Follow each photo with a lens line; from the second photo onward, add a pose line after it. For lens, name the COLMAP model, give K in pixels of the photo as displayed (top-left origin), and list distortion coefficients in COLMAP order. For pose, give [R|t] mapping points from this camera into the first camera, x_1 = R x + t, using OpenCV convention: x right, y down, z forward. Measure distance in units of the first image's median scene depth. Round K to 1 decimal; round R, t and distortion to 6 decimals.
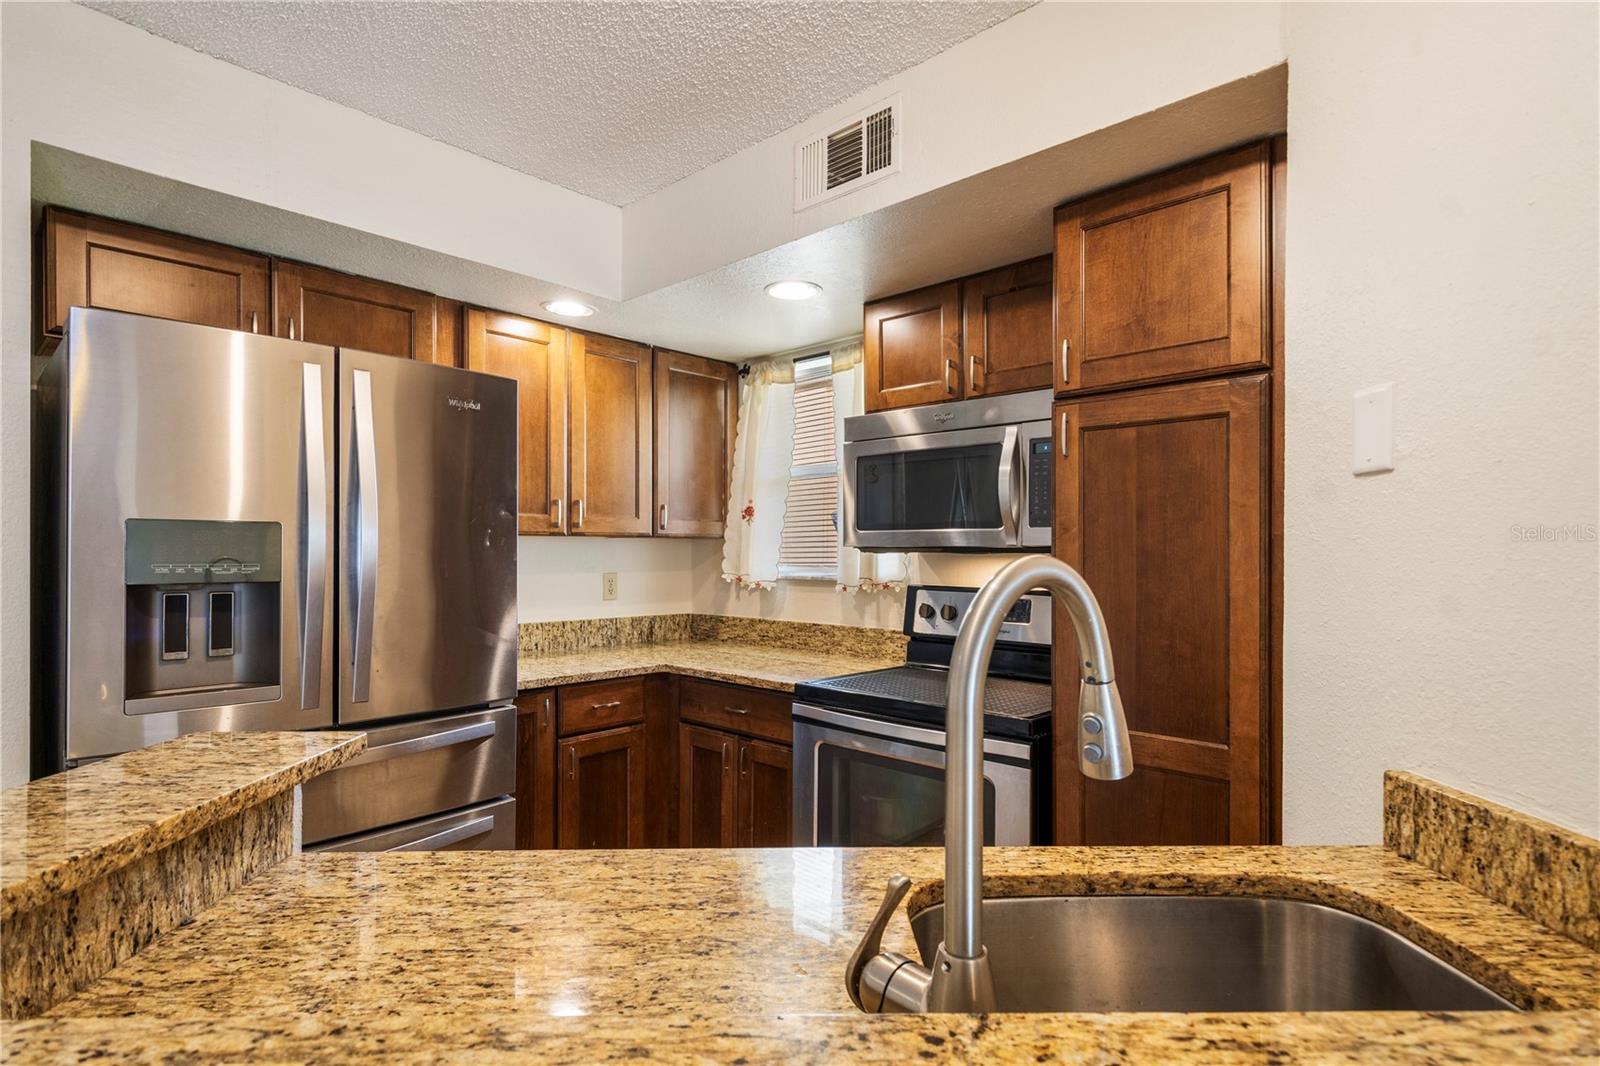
lens RADIAL K [[805.2, 0, 802.4], [0, 805.2, 549.2], [0, 0, 1]] dist [0.009618, -0.000610]
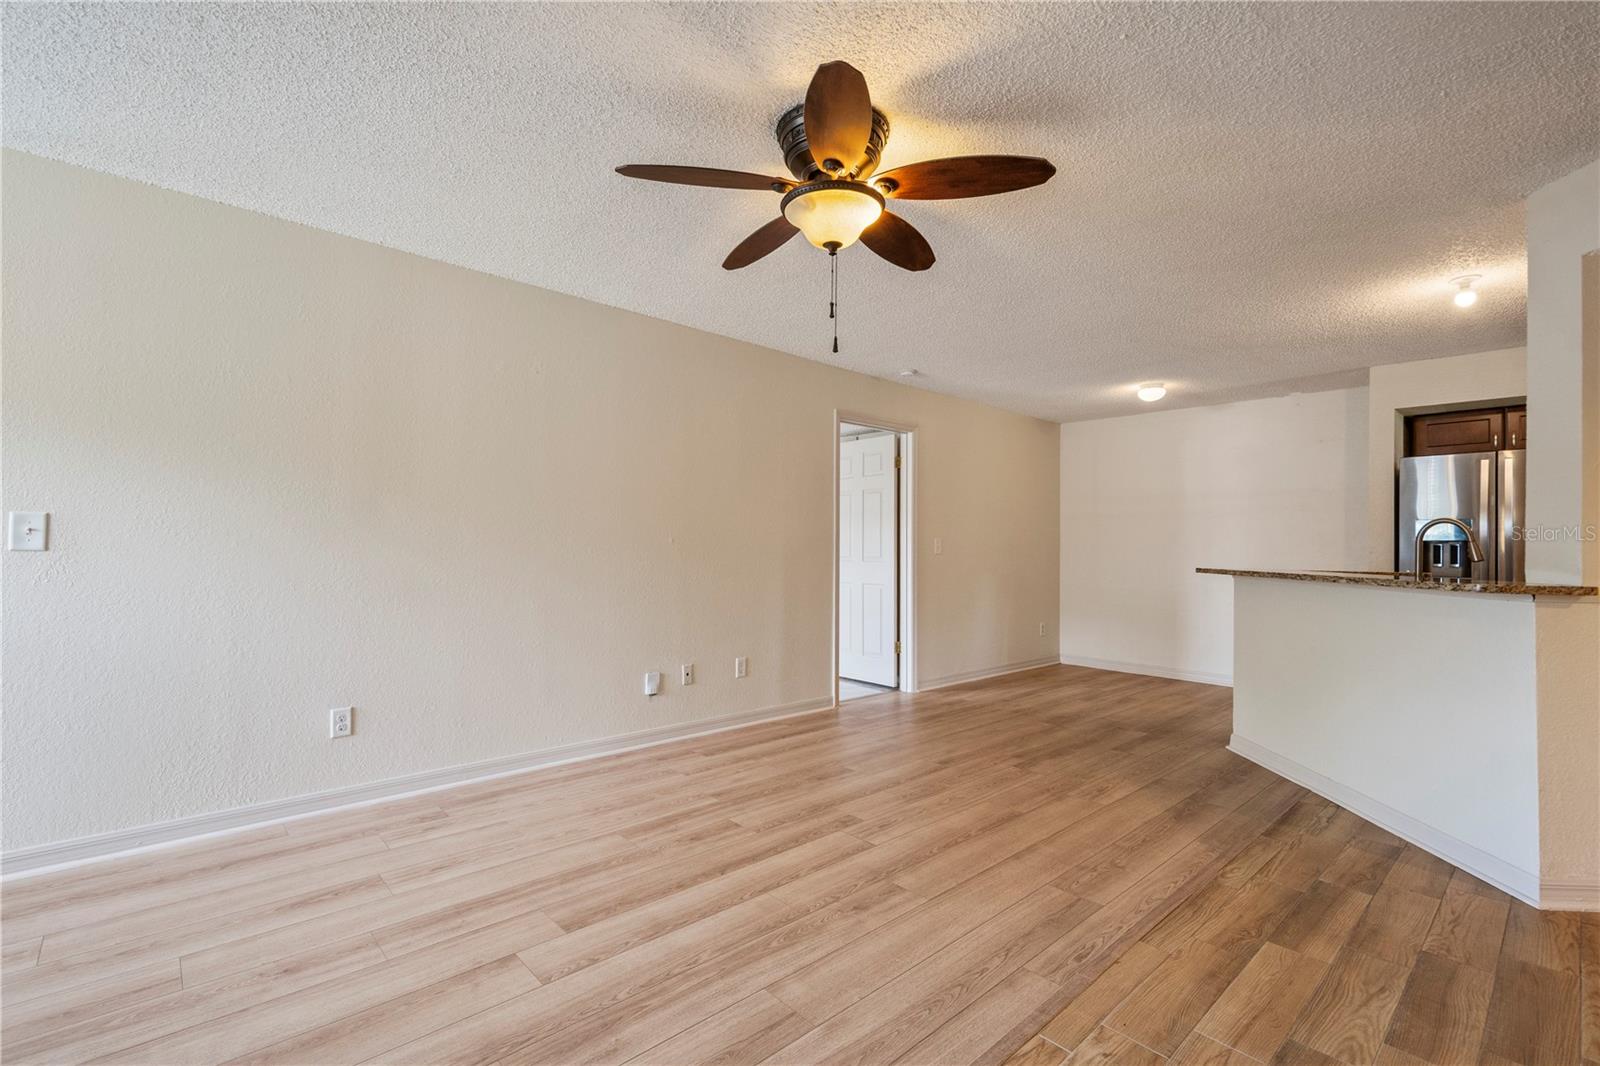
lens RADIAL K [[712.3, 0, 796.7], [0, 712.3, 544.7], [0, 0, 1]] dist [0.012762, -0.000240]
pose [[-0.082609, -0.008013, -0.996550, 1.499493], [-0.012211, 0.999901, -0.007028, 0.074710], [0.996507, 0.011588, -0.082699, -0.818851]]
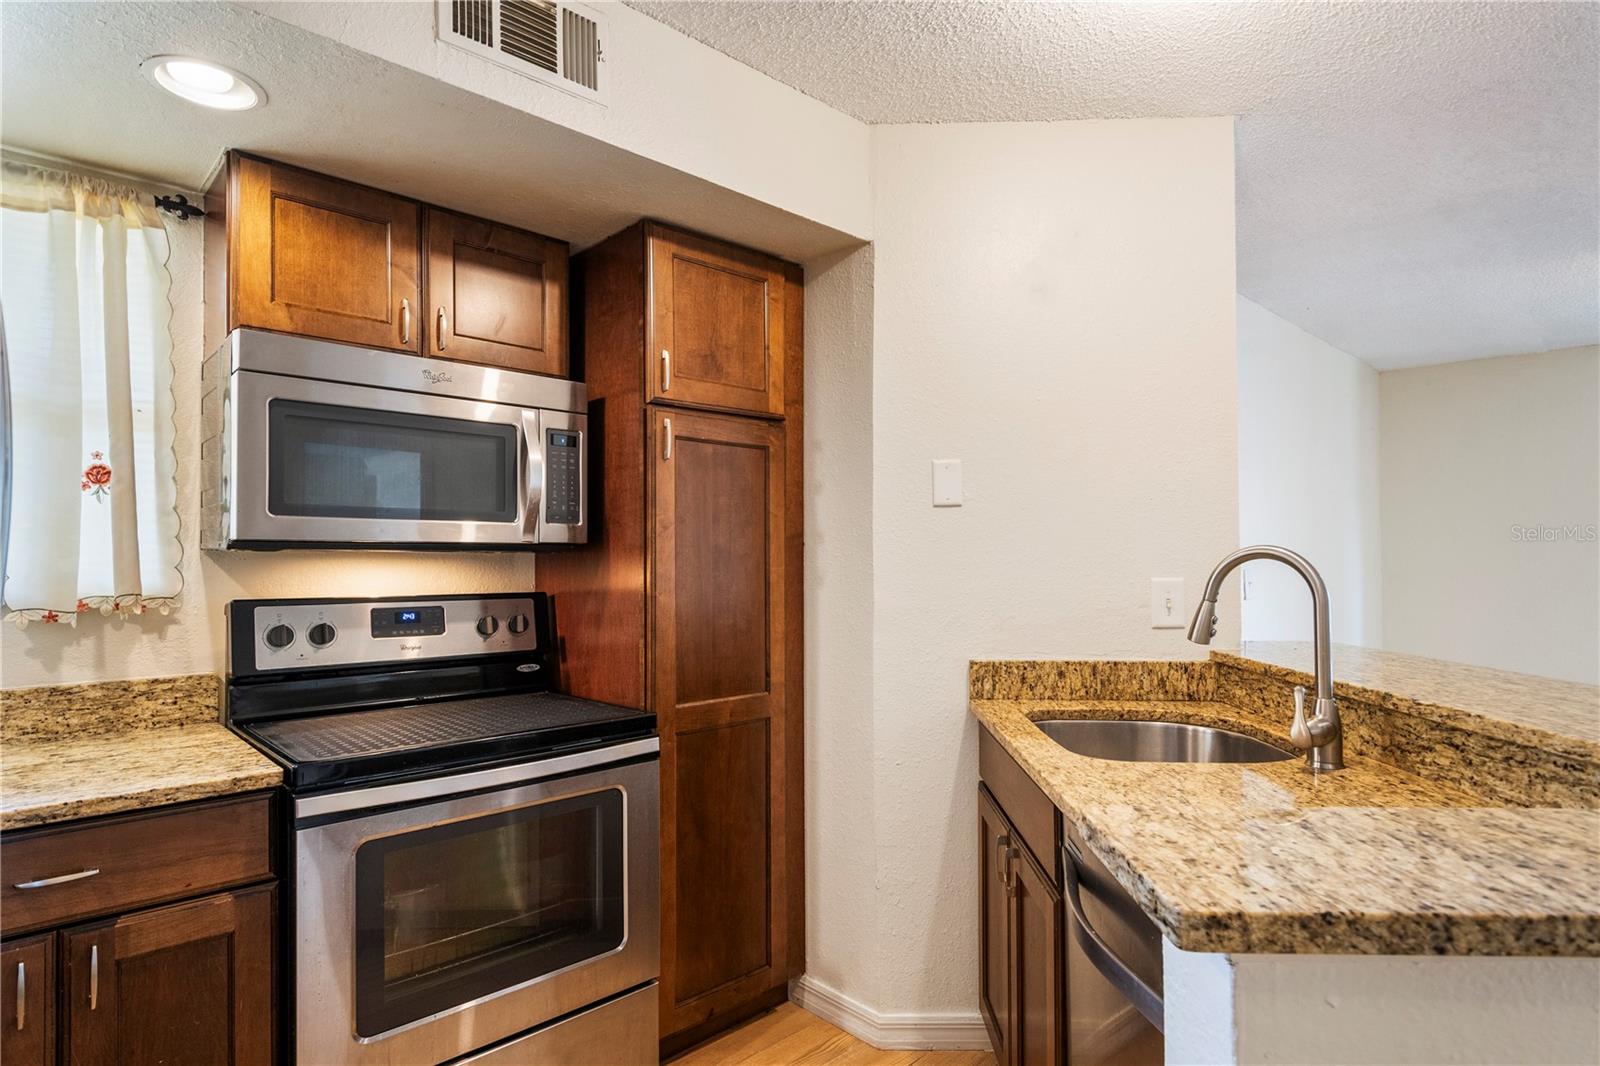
lens RADIAL K [[849.2, 0, 799.9], [0, 849.2, 550.7], [0, 0, 1]] dist [0.024981, -0.019076]
pose [[0.071060, 0.007632, 0.997443, -0.608422], [0.001016, 0.999970, -0.007723, 0.011509], [-0.997471, 0.001562, 0.071051, 0.572867]]
